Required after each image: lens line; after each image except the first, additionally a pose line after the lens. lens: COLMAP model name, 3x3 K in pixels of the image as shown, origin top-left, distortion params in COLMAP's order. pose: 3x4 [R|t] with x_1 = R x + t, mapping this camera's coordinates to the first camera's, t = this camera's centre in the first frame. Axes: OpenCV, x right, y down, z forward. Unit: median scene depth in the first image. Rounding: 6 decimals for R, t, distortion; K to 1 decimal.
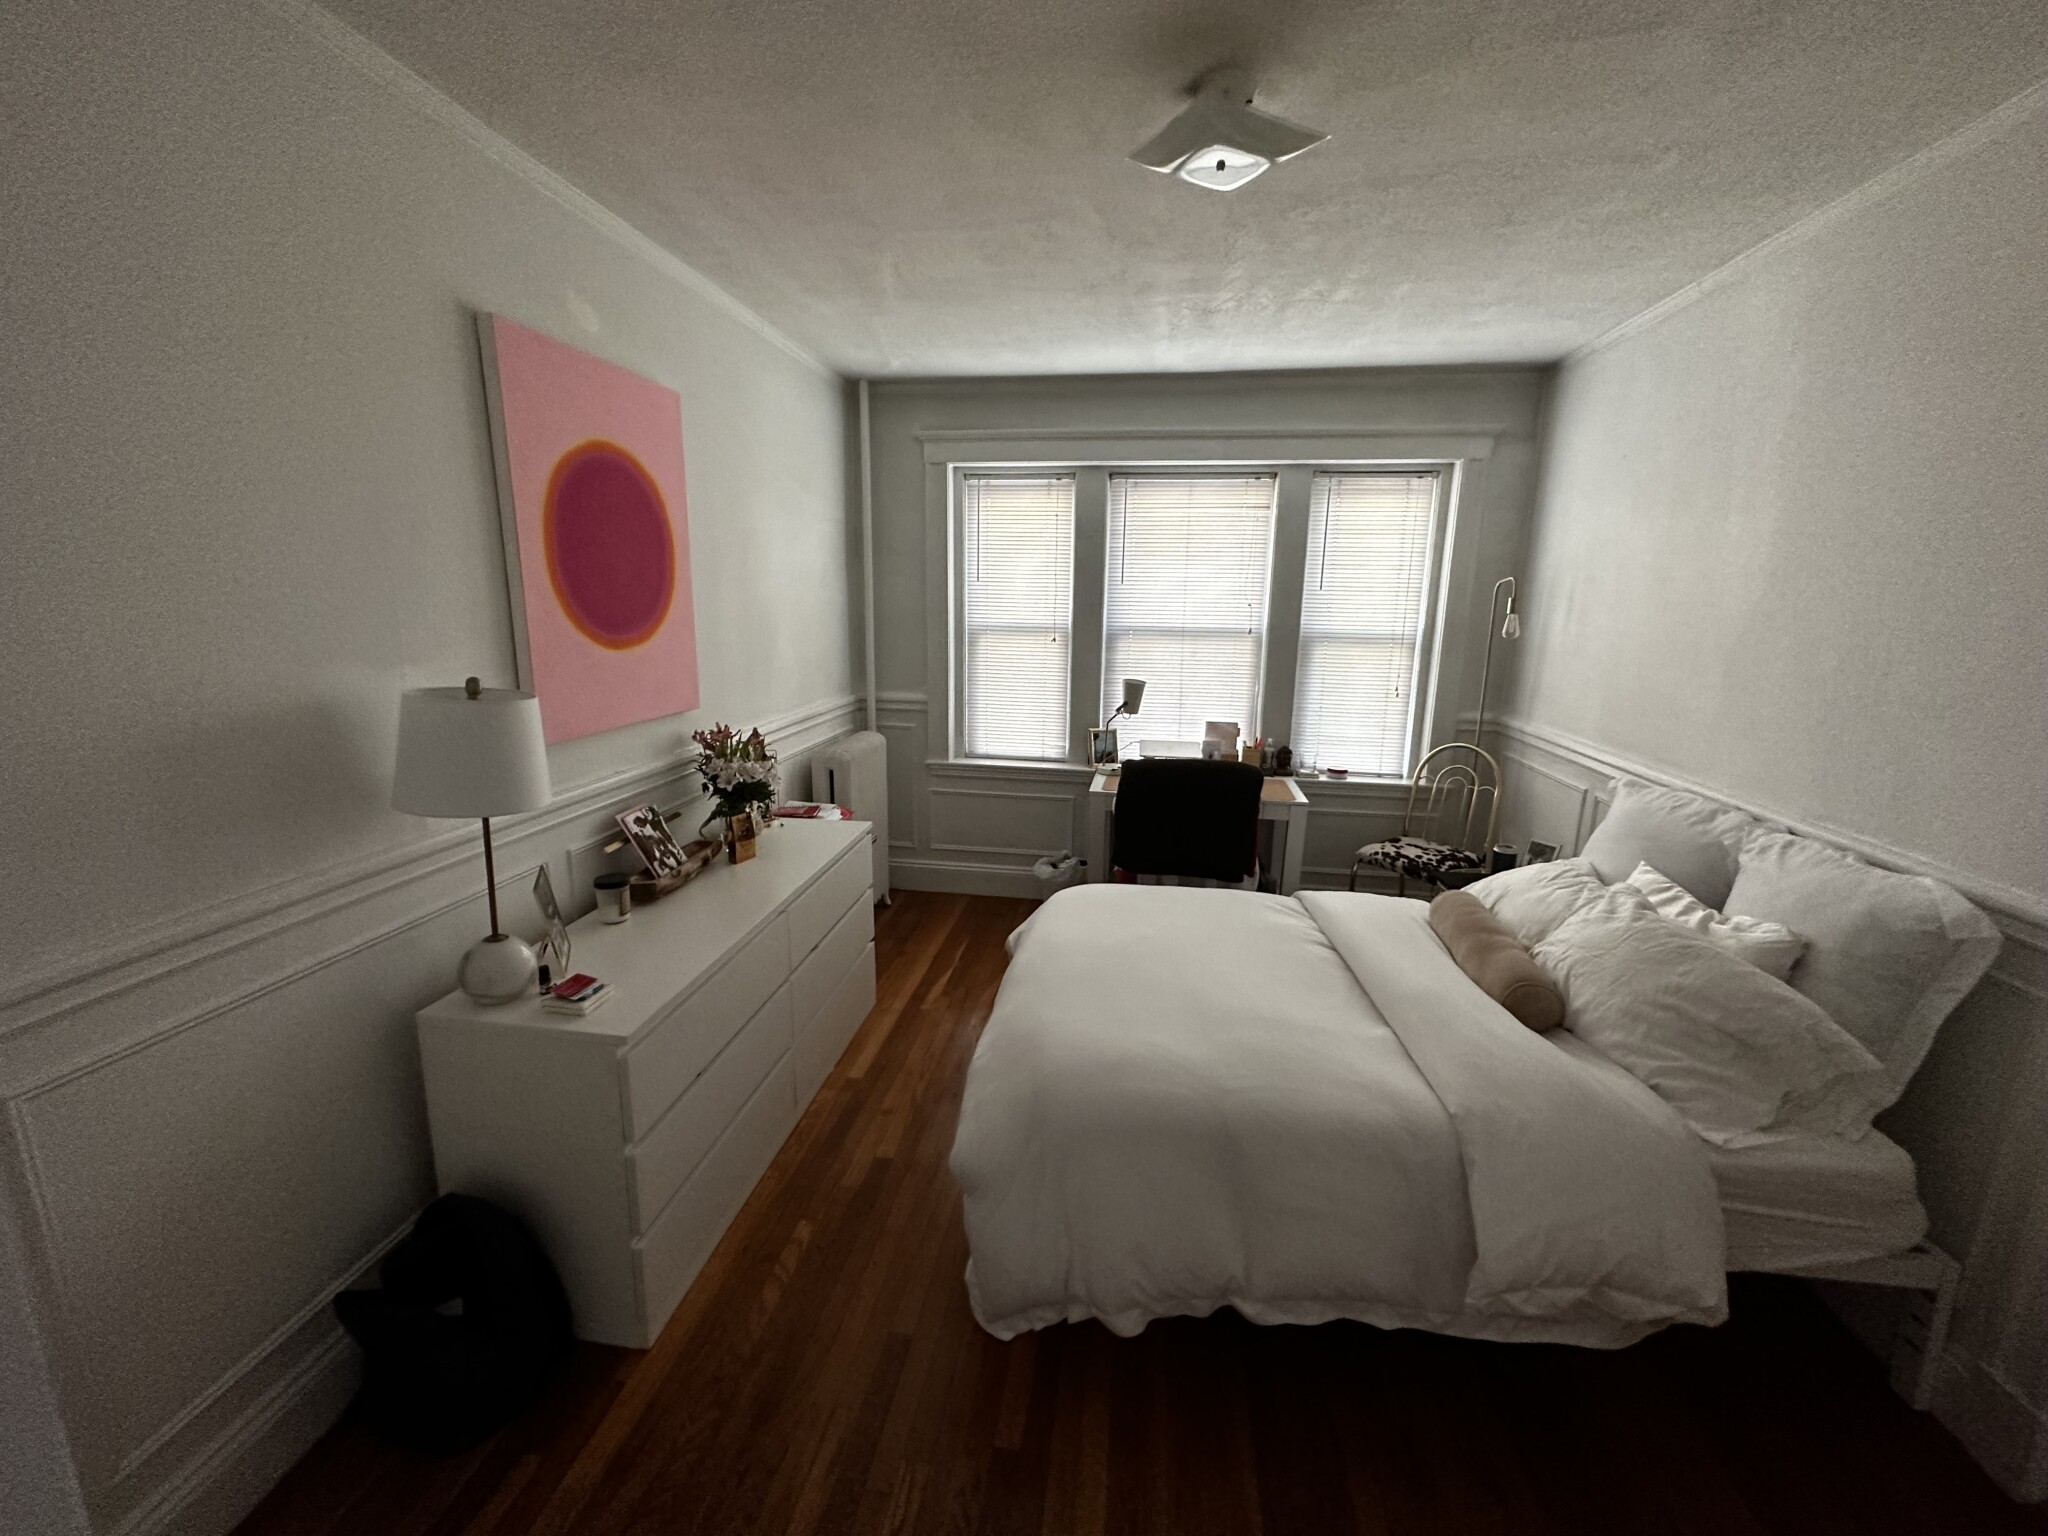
lens RADIAL K [[815.3, 0, 1020.9], [0, 815.3, 764.5], [0, 0, 1]] dist [-0.003246, 0.001328]
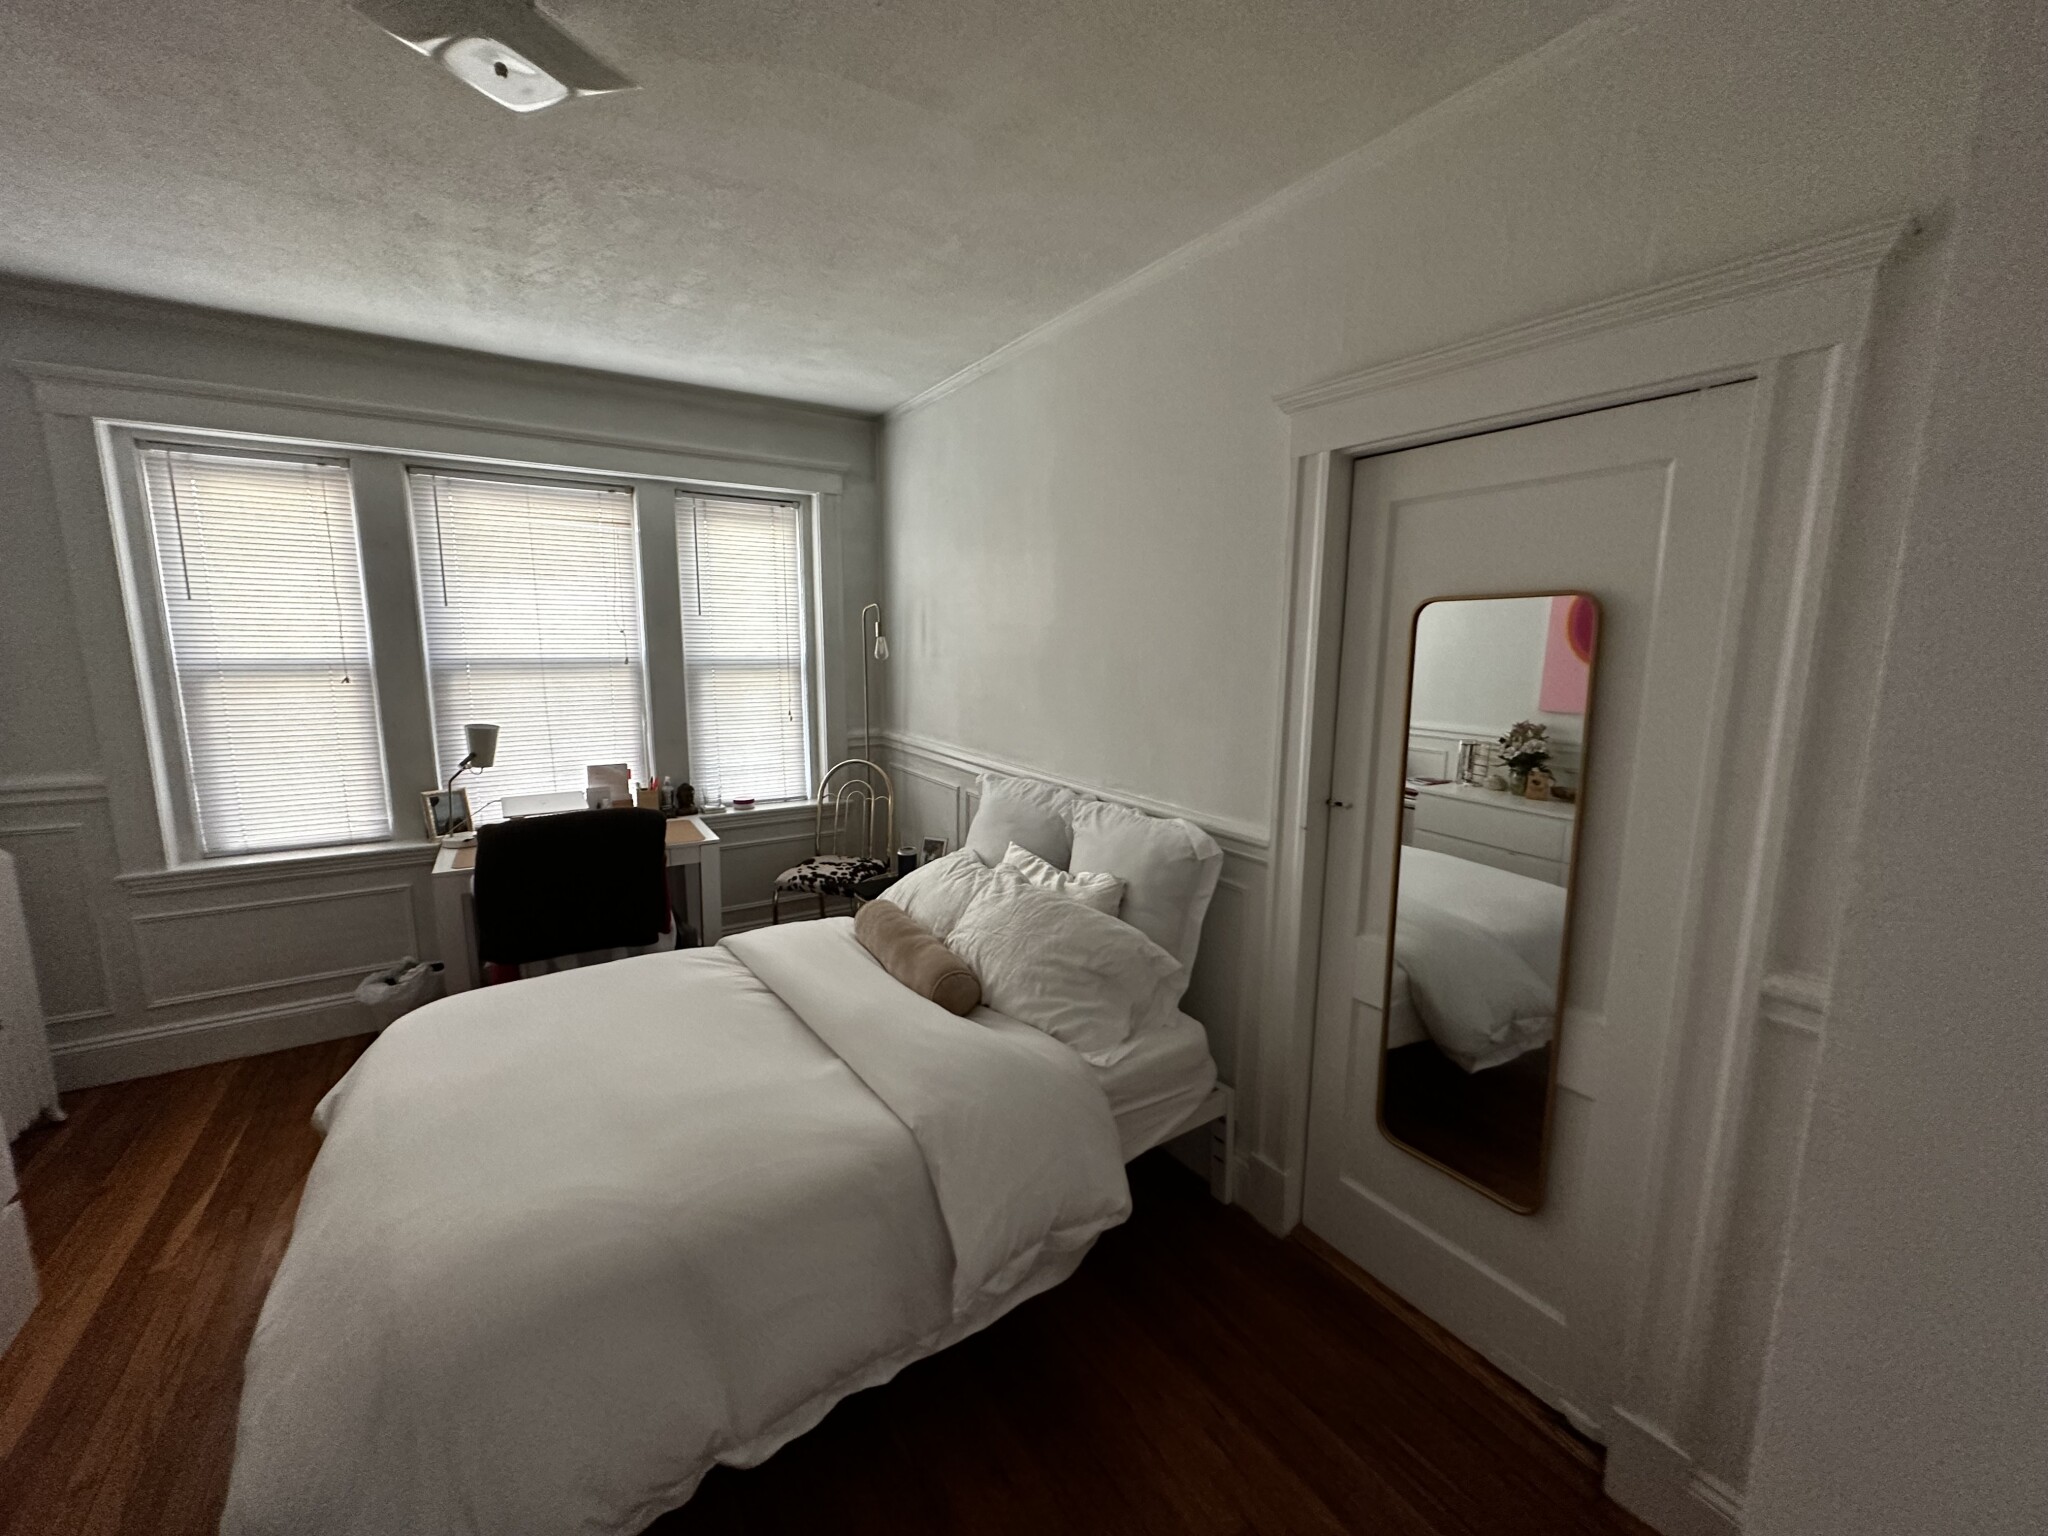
lens RADIAL K [[815.3, 0, 1021.9], [0, 815.3, 765.8], [0, 0, 1]] dist [-0.003246, 0.001328]
pose [[0.752442, -0.112837, 0.648921, 0.020511], [0.137220, 0.990454, 0.013113, -0.001991], [-0.644206, 0.079178, 0.760743, 0.070535]]
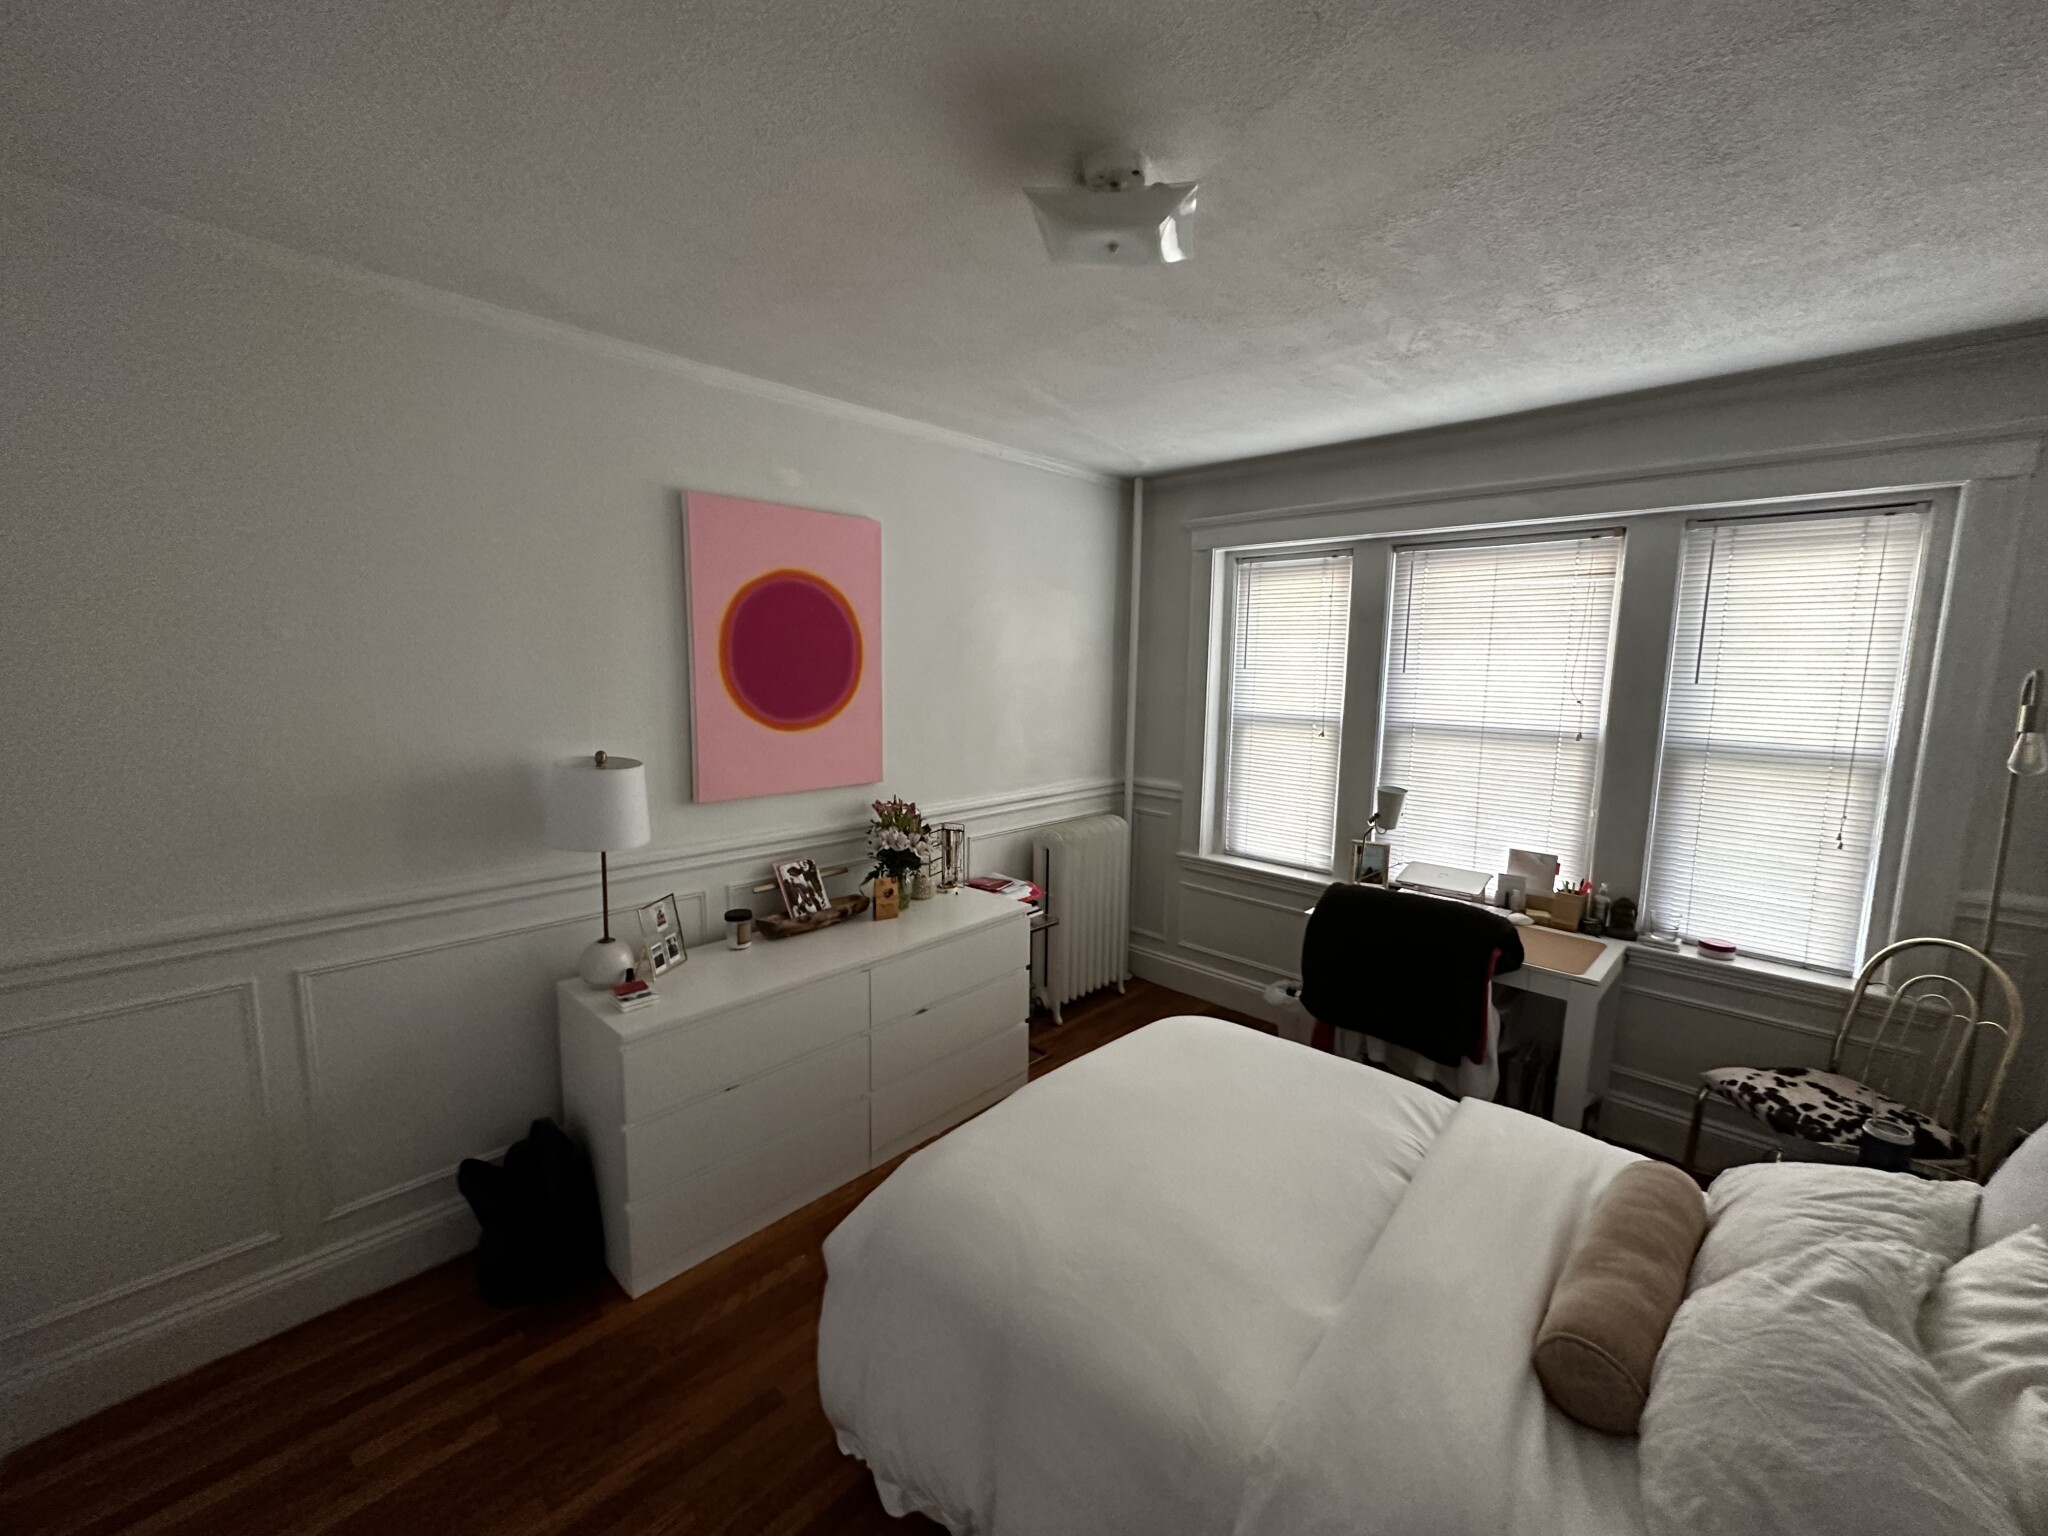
lens RADIAL K [[815.3, 0, 1022.4], [0, 815.3, 765.4], [0, 0, 1]] dist [-0.003246, 0.001328]
pose [[0.819086, 0.070513, -0.569320, 0.411977], [-0.118847, 0.991744, -0.048154, -0.057059], [0.561225, 0.107105, 0.820704, 0.144570]]
